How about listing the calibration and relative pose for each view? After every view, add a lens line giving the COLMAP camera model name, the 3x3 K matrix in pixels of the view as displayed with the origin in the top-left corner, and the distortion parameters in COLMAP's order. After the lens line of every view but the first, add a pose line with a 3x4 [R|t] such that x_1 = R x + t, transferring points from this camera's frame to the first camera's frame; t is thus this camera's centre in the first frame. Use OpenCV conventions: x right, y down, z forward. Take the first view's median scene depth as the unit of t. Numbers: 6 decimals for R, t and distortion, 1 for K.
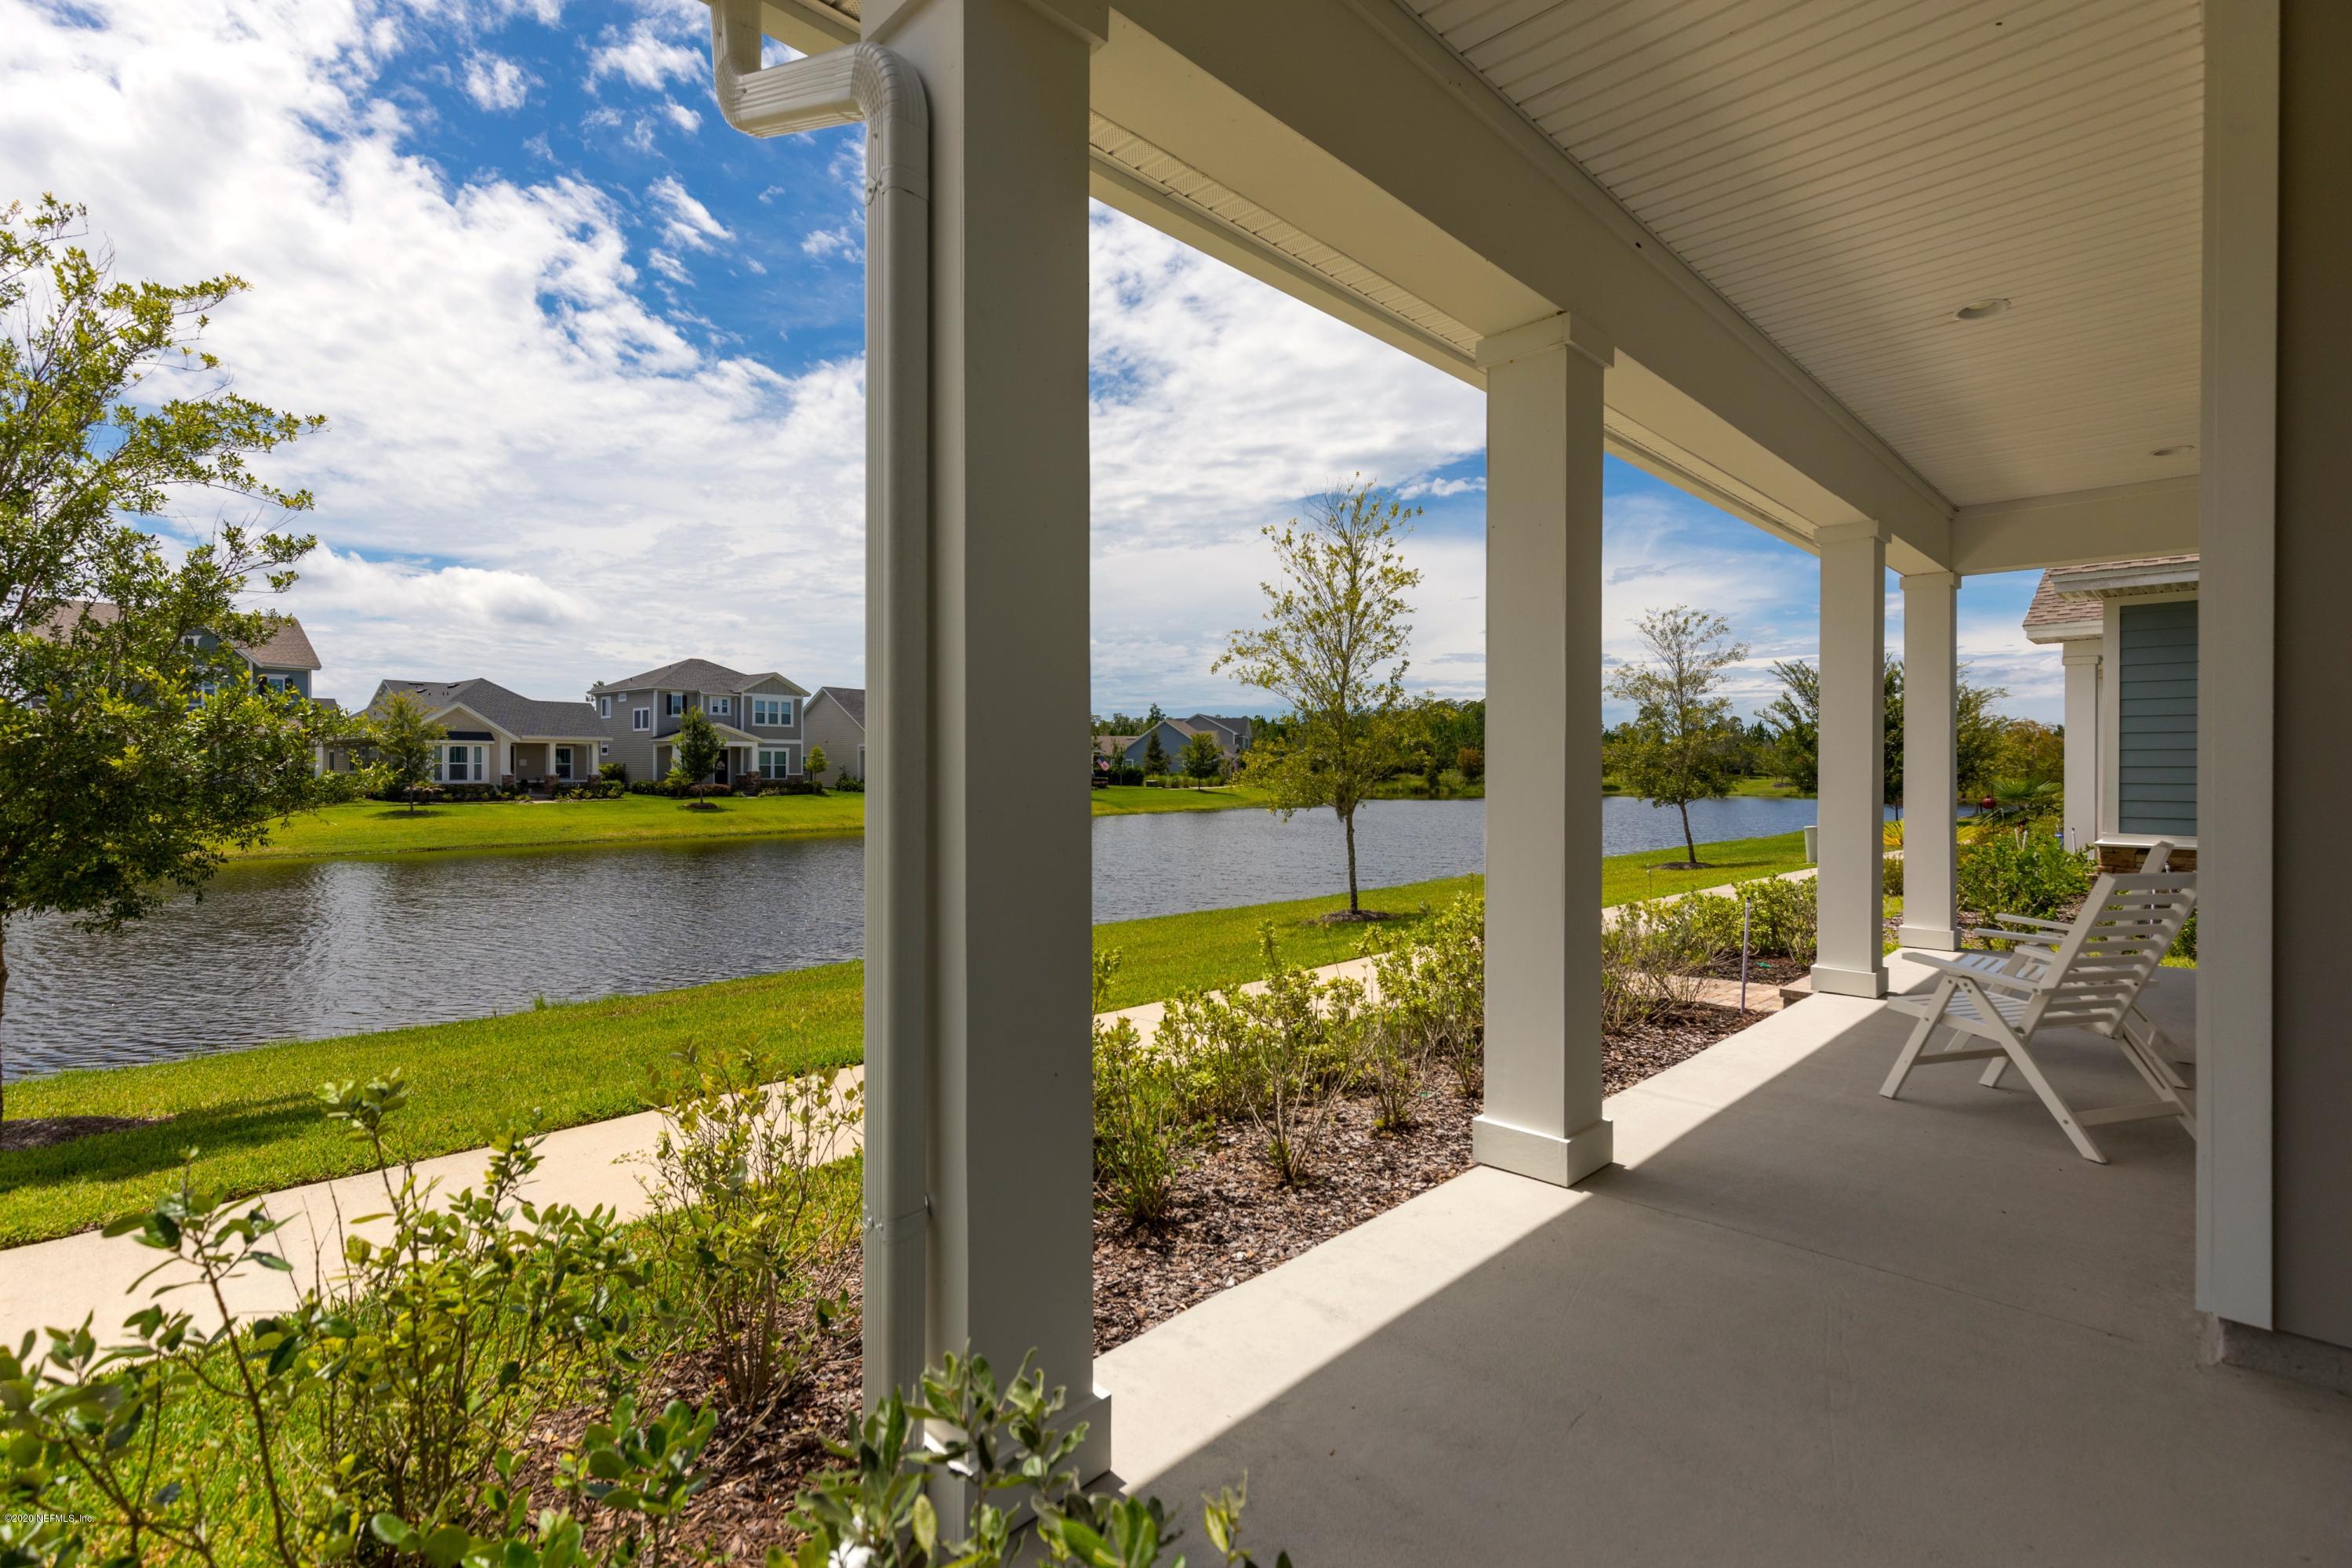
lens RADIAL K [[1060.3, 0, 1189.5], [0, 1060.3, 782.6], [0, 0, 1]] dist [0.009730, -0.000138]
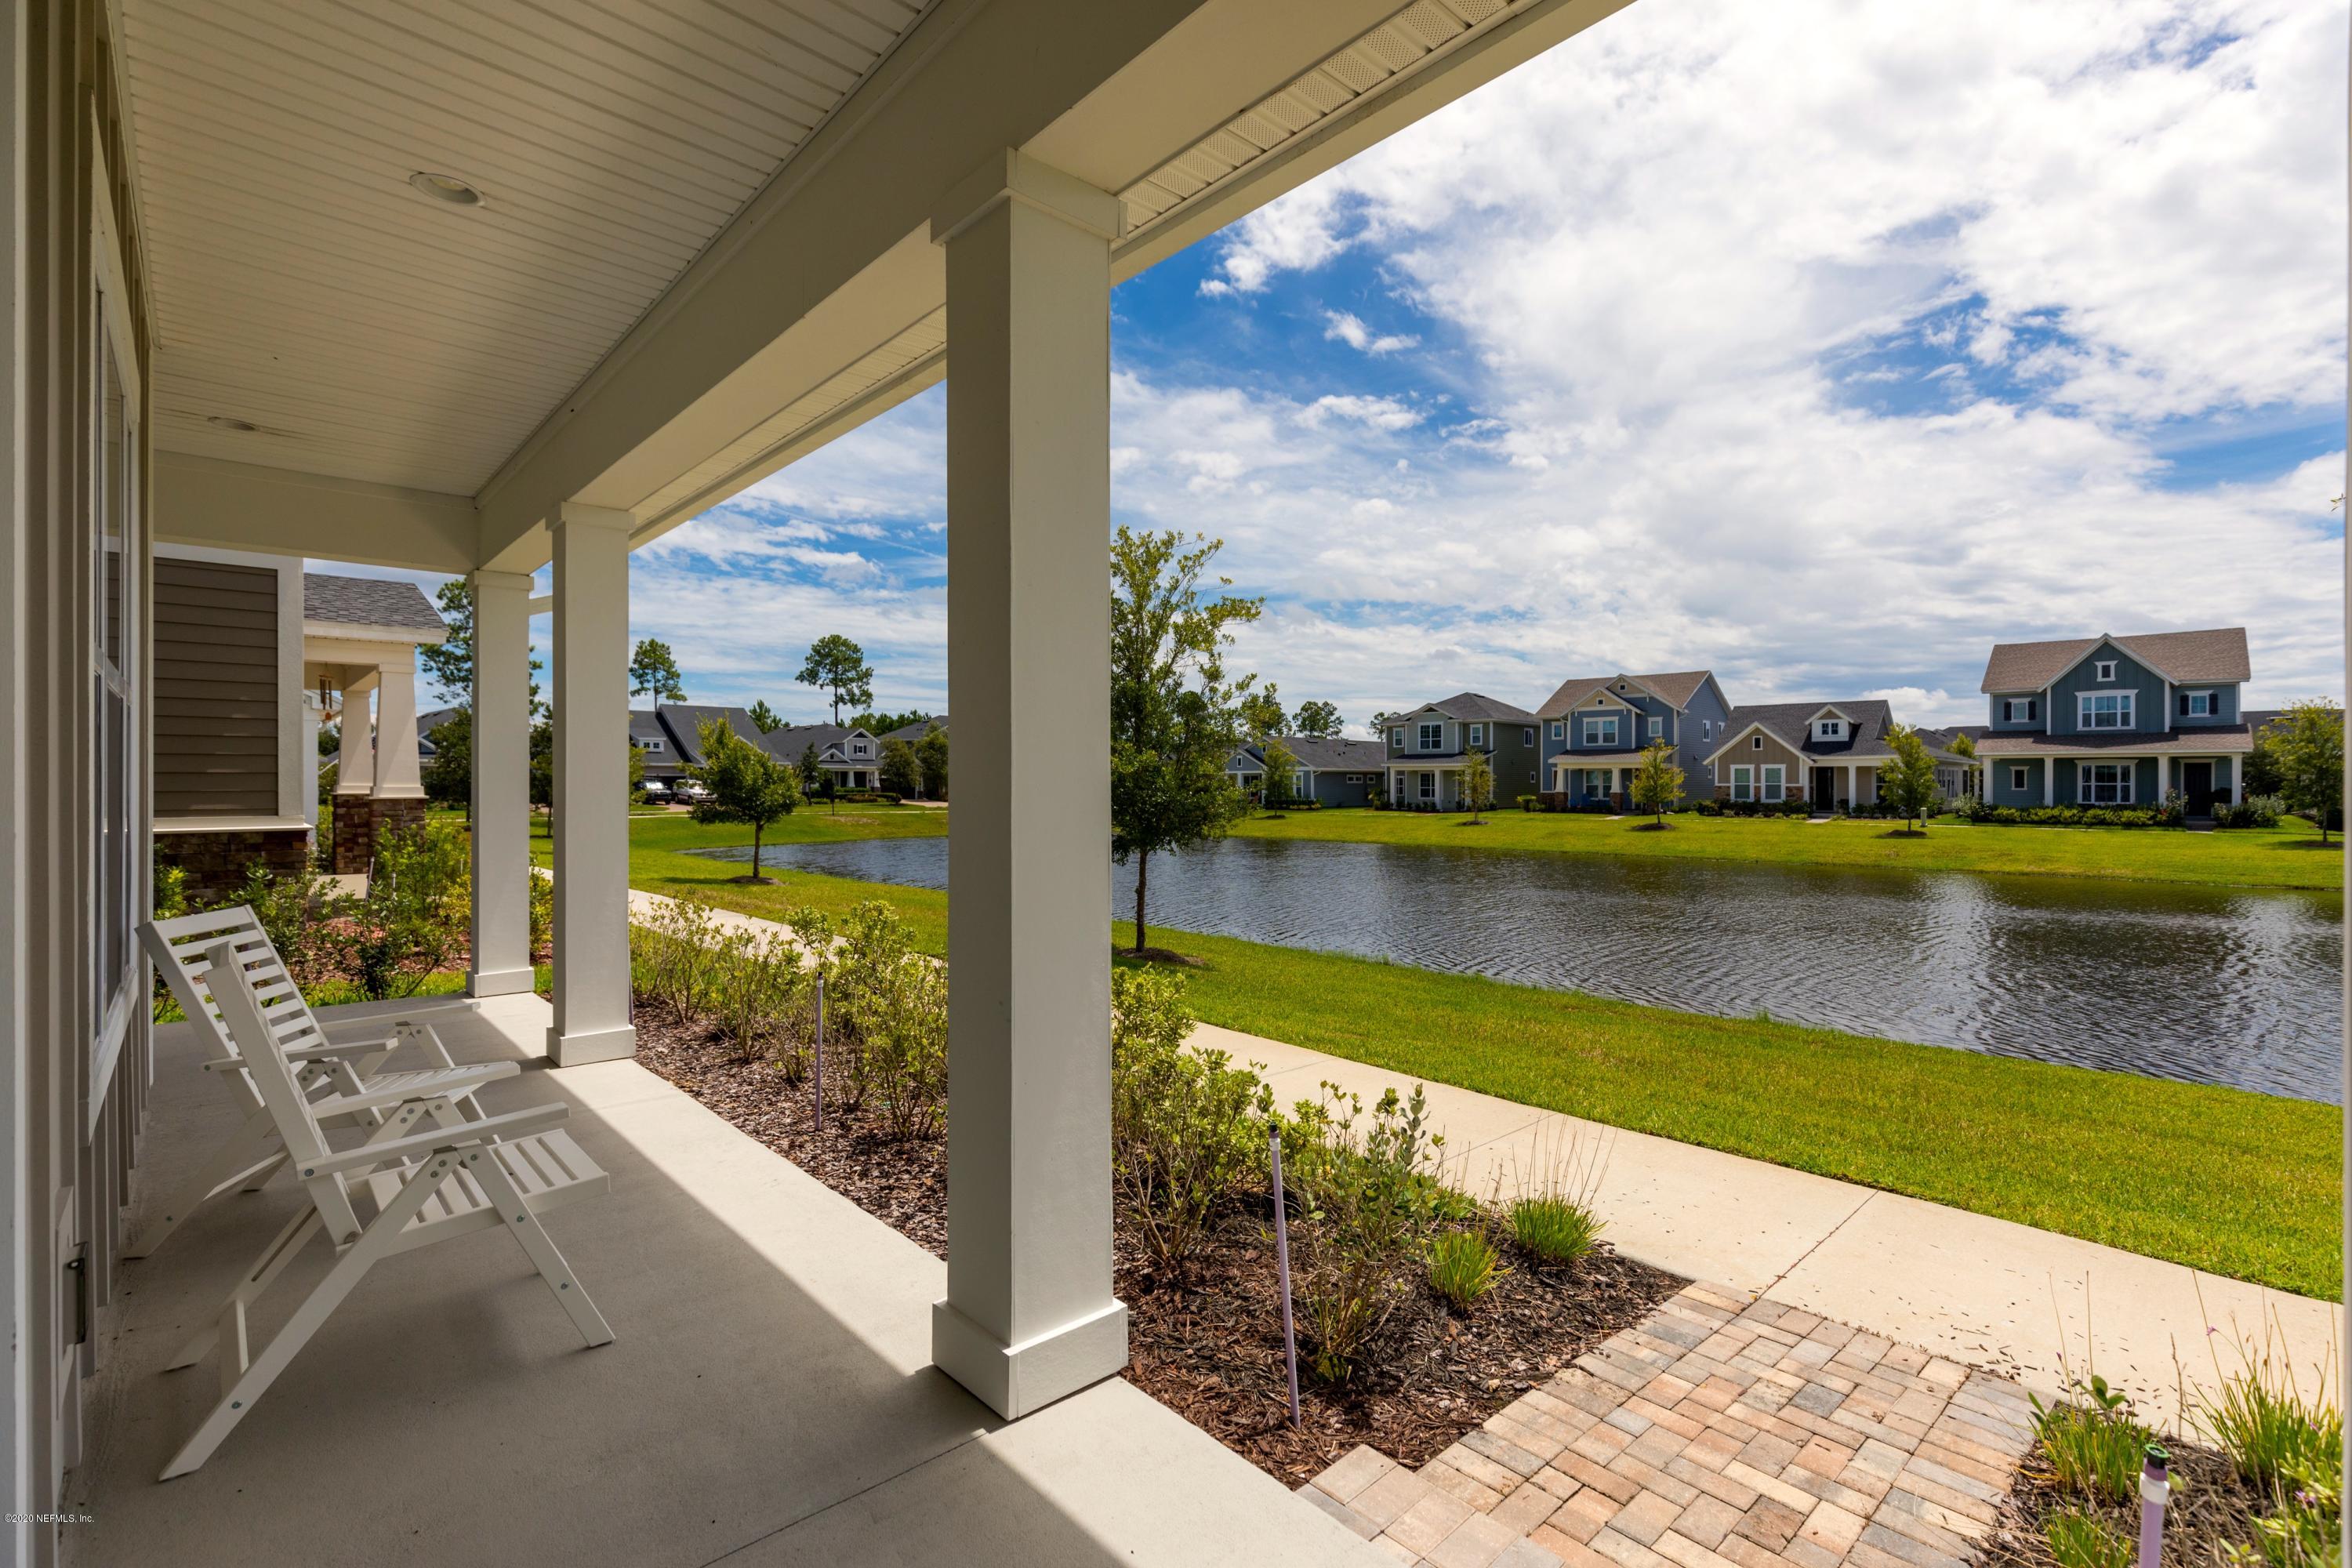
lens RADIAL K [[1060.3, 0, 1189.5], [0, 1060.3, 782.6], [0, 0, 1]] dist [0.009730, -0.000138]
pose [[-0.058997, -0.006942, -0.998234, 0.604160], [-0.013433, 0.999891, -0.006159, -0.006810], [0.998168, 0.013046, -0.059084, 0.647780]]
